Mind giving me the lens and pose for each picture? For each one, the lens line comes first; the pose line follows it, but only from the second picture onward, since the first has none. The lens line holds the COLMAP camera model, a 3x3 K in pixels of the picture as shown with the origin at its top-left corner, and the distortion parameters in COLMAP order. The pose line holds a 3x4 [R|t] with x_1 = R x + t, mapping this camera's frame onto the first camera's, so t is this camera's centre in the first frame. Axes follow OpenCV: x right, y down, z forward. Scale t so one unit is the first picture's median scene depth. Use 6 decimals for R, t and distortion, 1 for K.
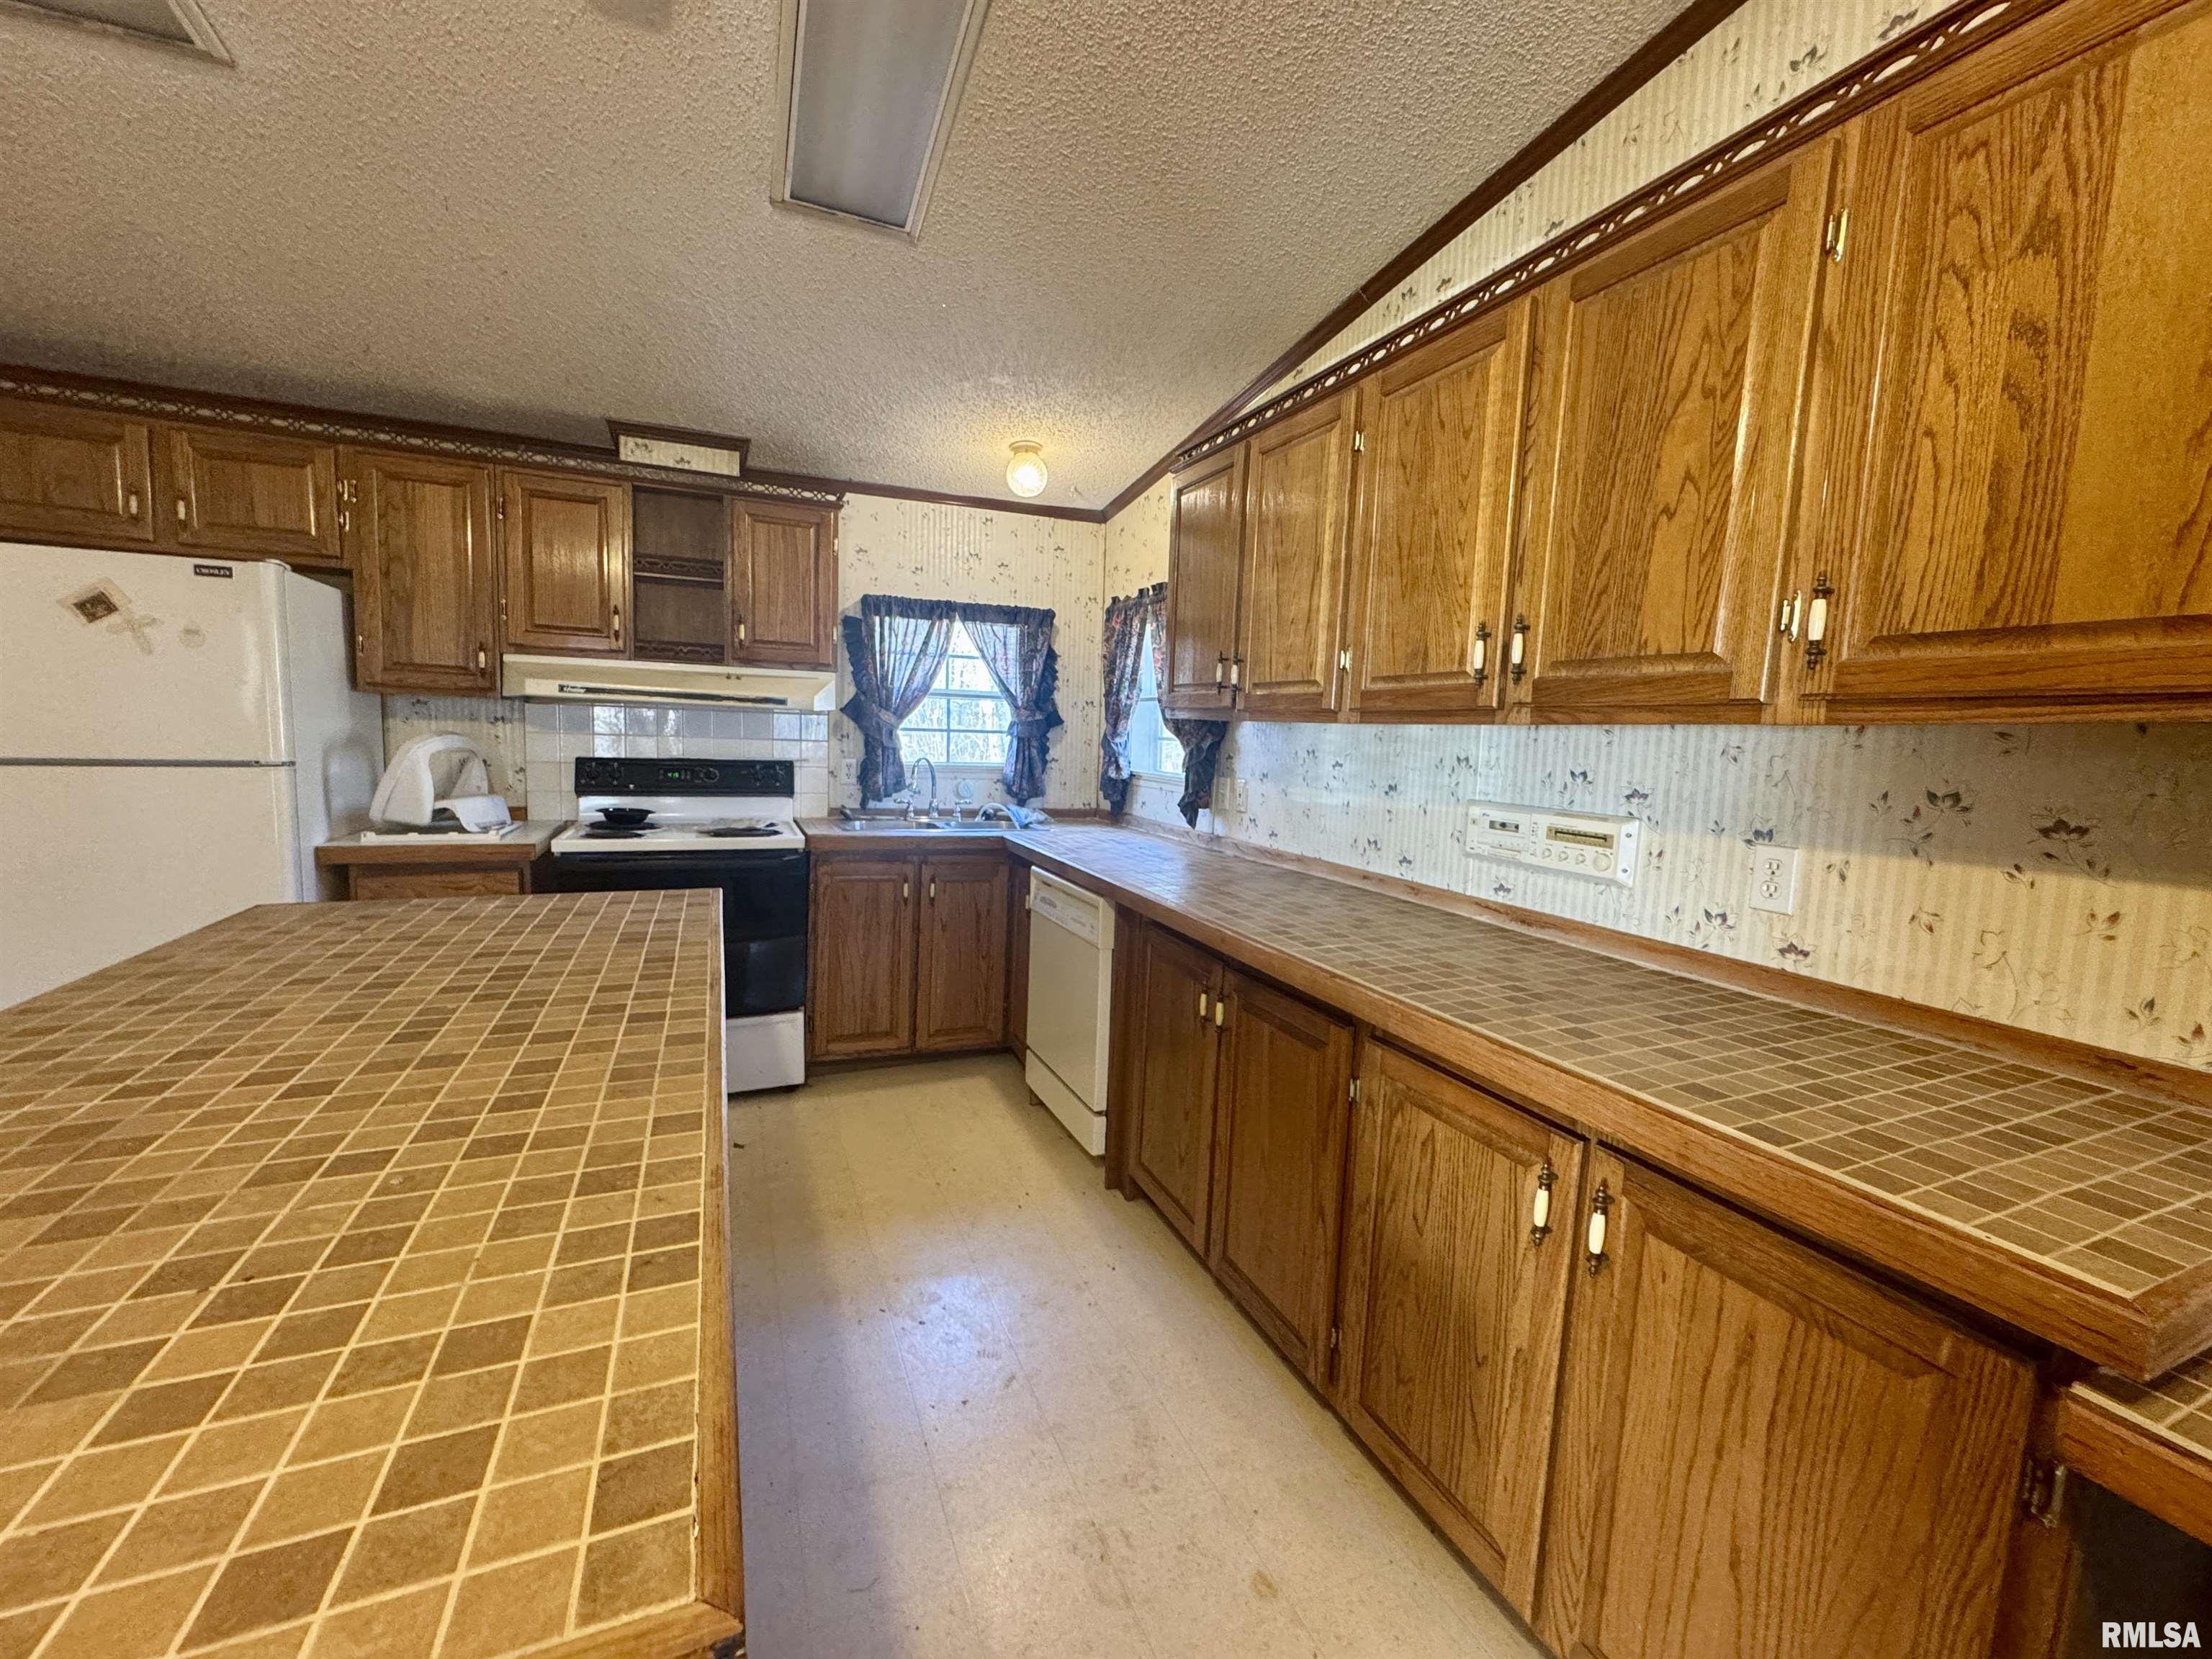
lens RADIAL K [[884.2, 0, 1105.2], [0, 884.2, 823.0], [0, 0, 1]] dist [-0.002940, 0.000108]
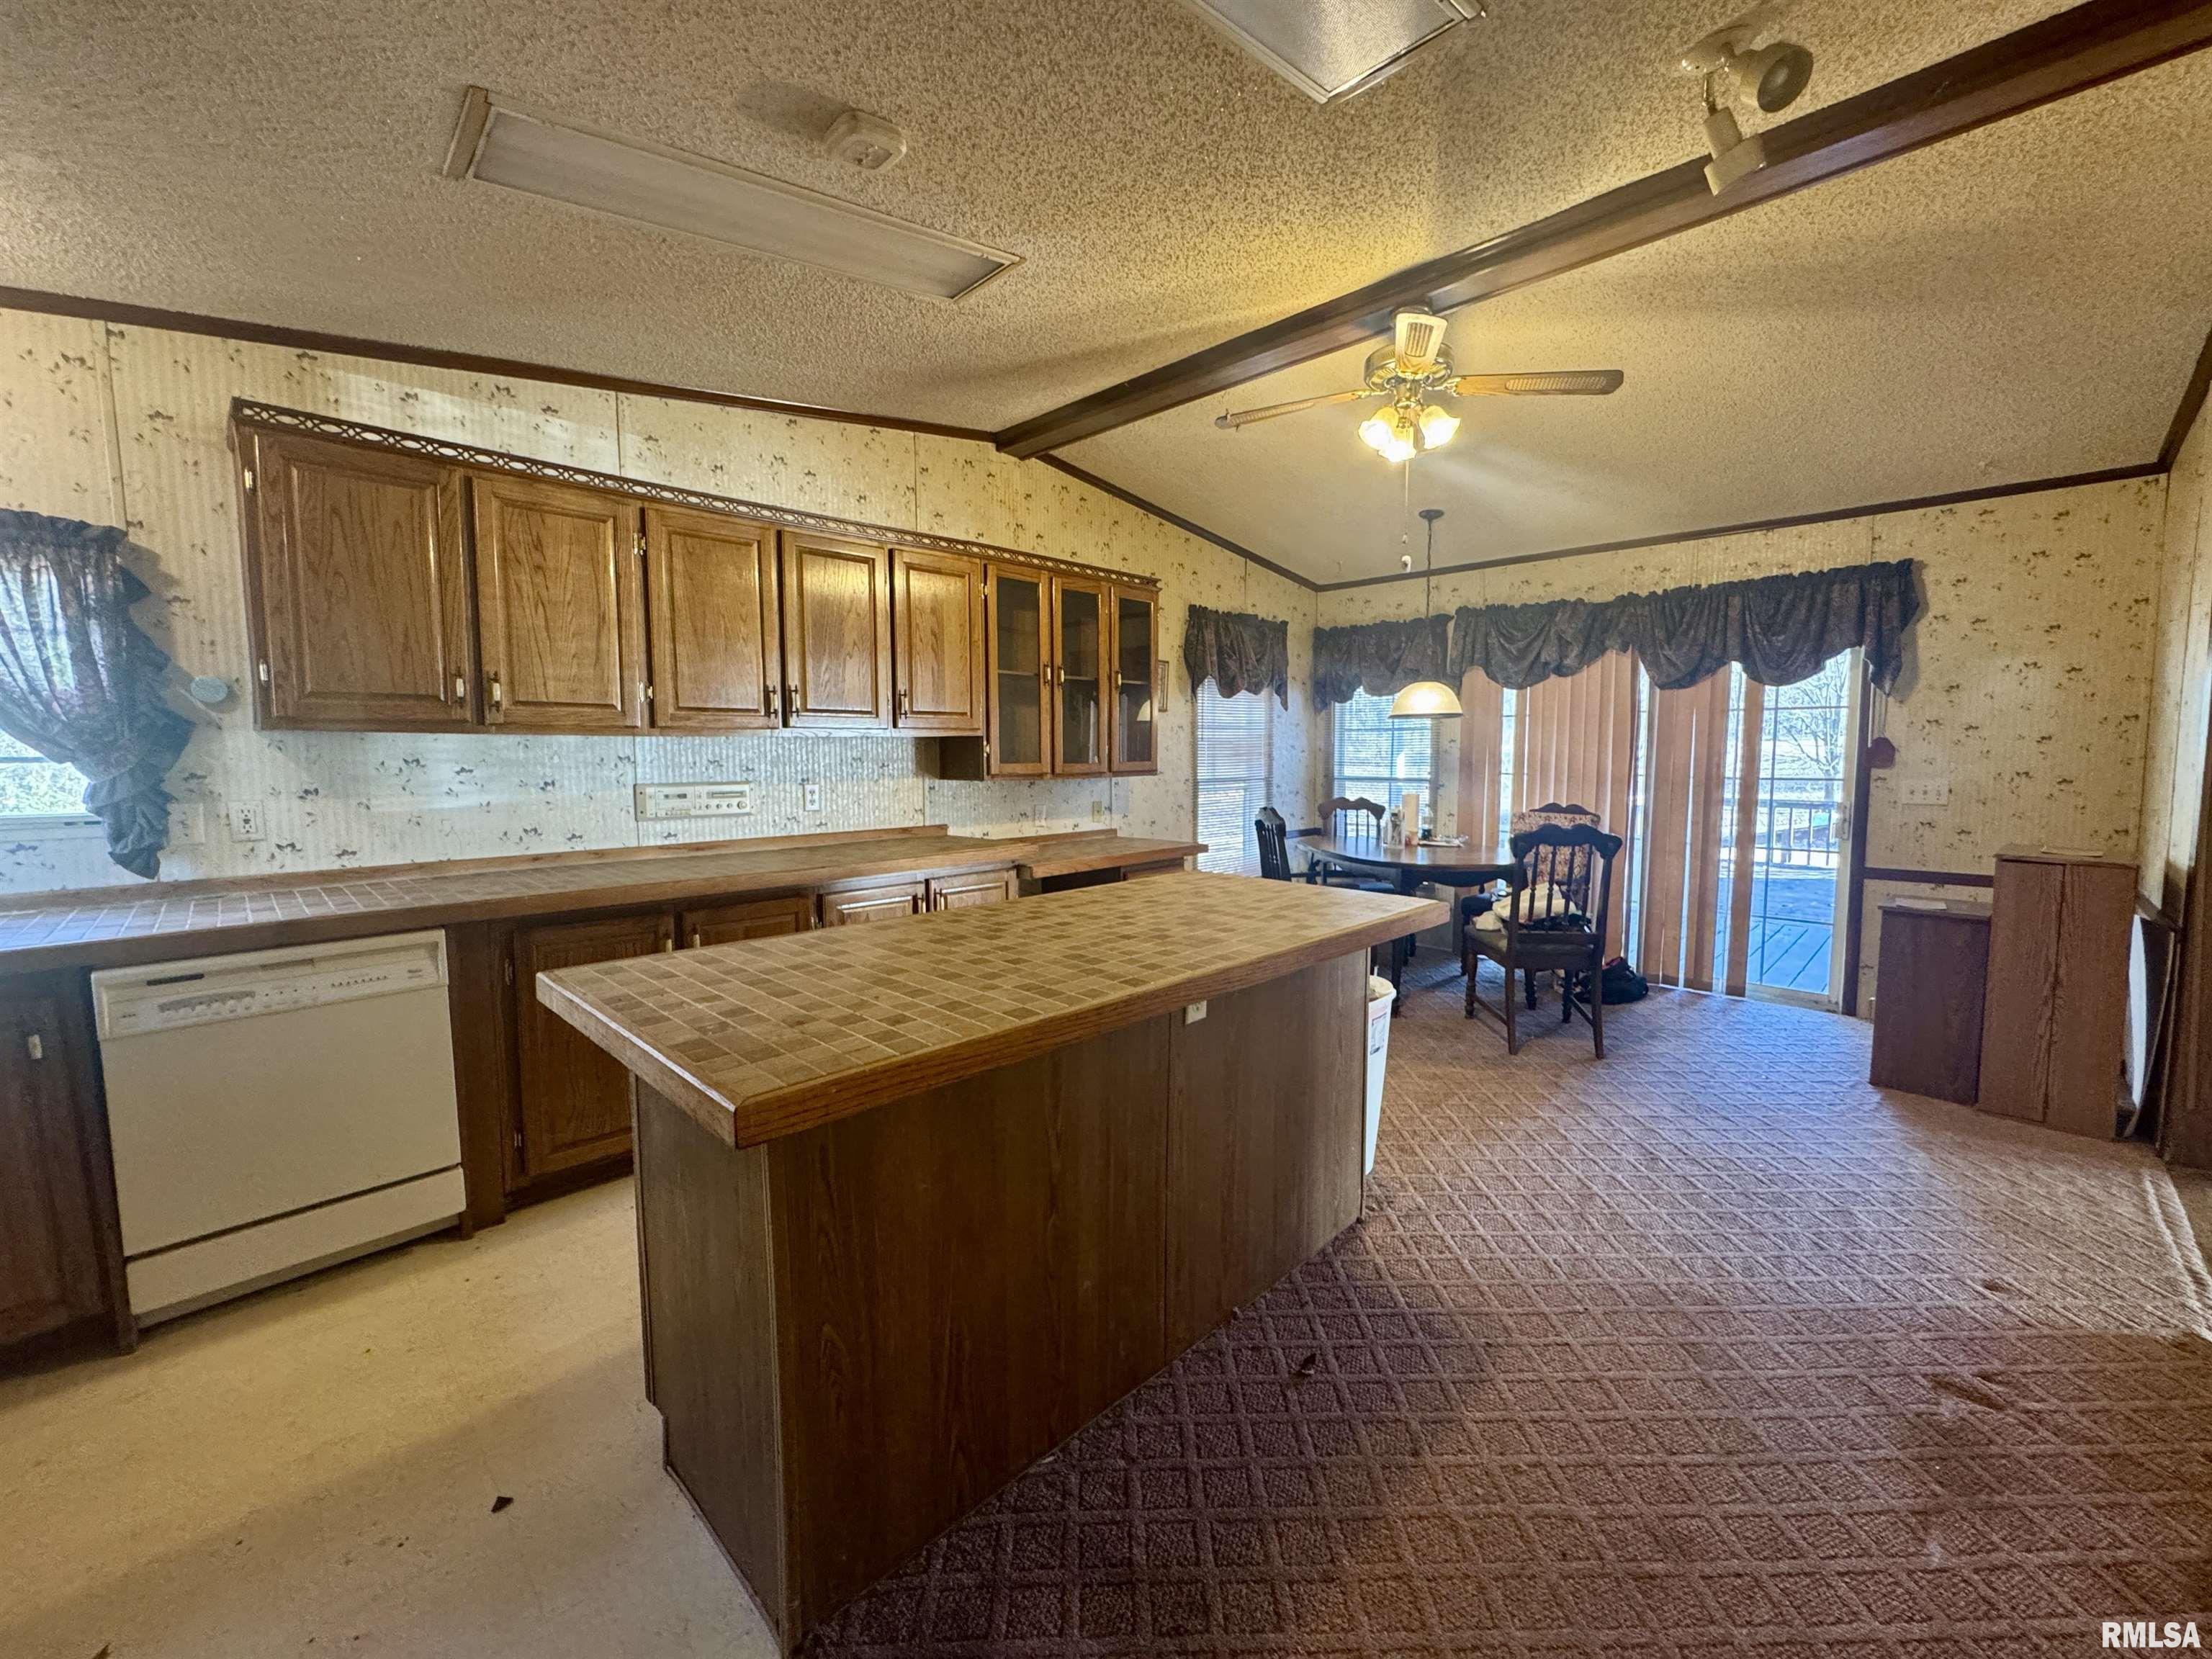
lens RADIAL K [[884.2, 0, 1105.2], [0, 884.2, 823.0], [0, 0, 1]] dist [-0.002940, 0.000108]
pose [[-0.367423, -0.117645, 0.922583, -1.011988], [0.084195, 0.983687, 0.158968, -0.104868], [-0.926235, 0.136086, -0.351524, 0.624174]]
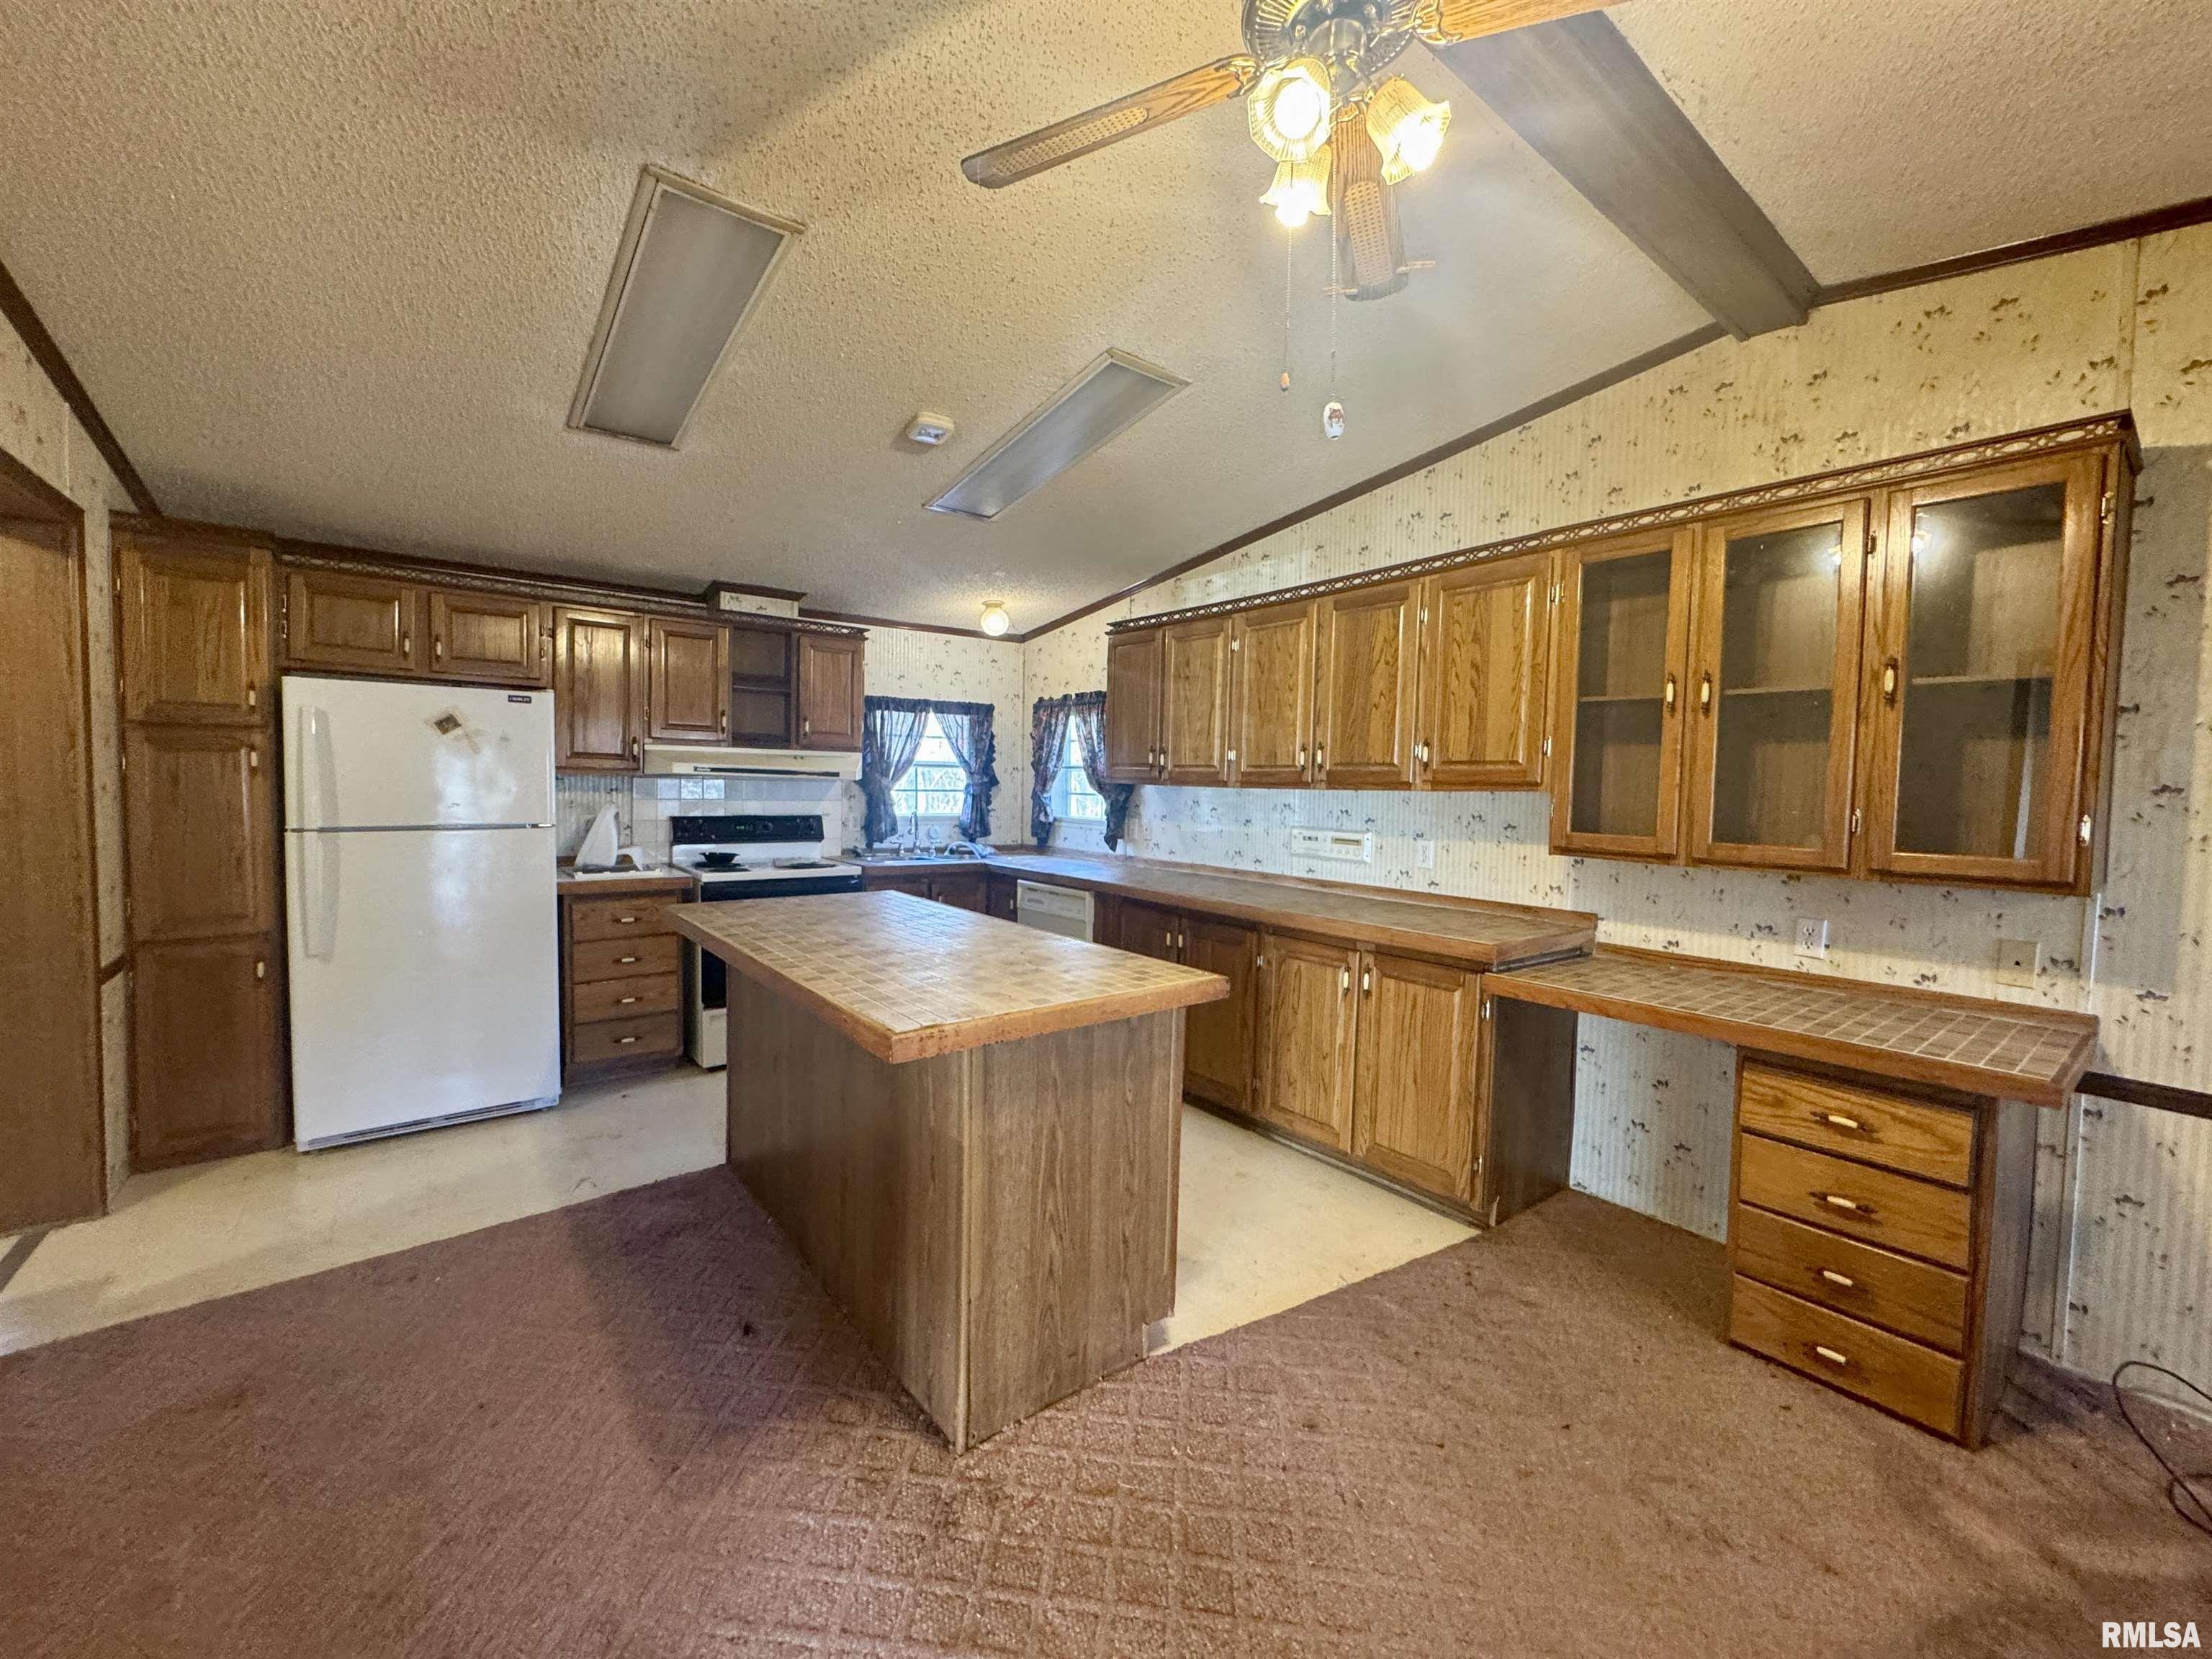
lens RADIAL K [[884.2, 0, 1105.2], [0, 884.2, 823.0], [0, 0, 1]] dist [-0.002940, 0.000108]
pose [[0.967433, -0.027661, 0.251611, -0.359518], [0.040345, 0.998154, -0.045392, 0.029518], [-0.249891, 0.054065, 0.966763, -0.586764]]
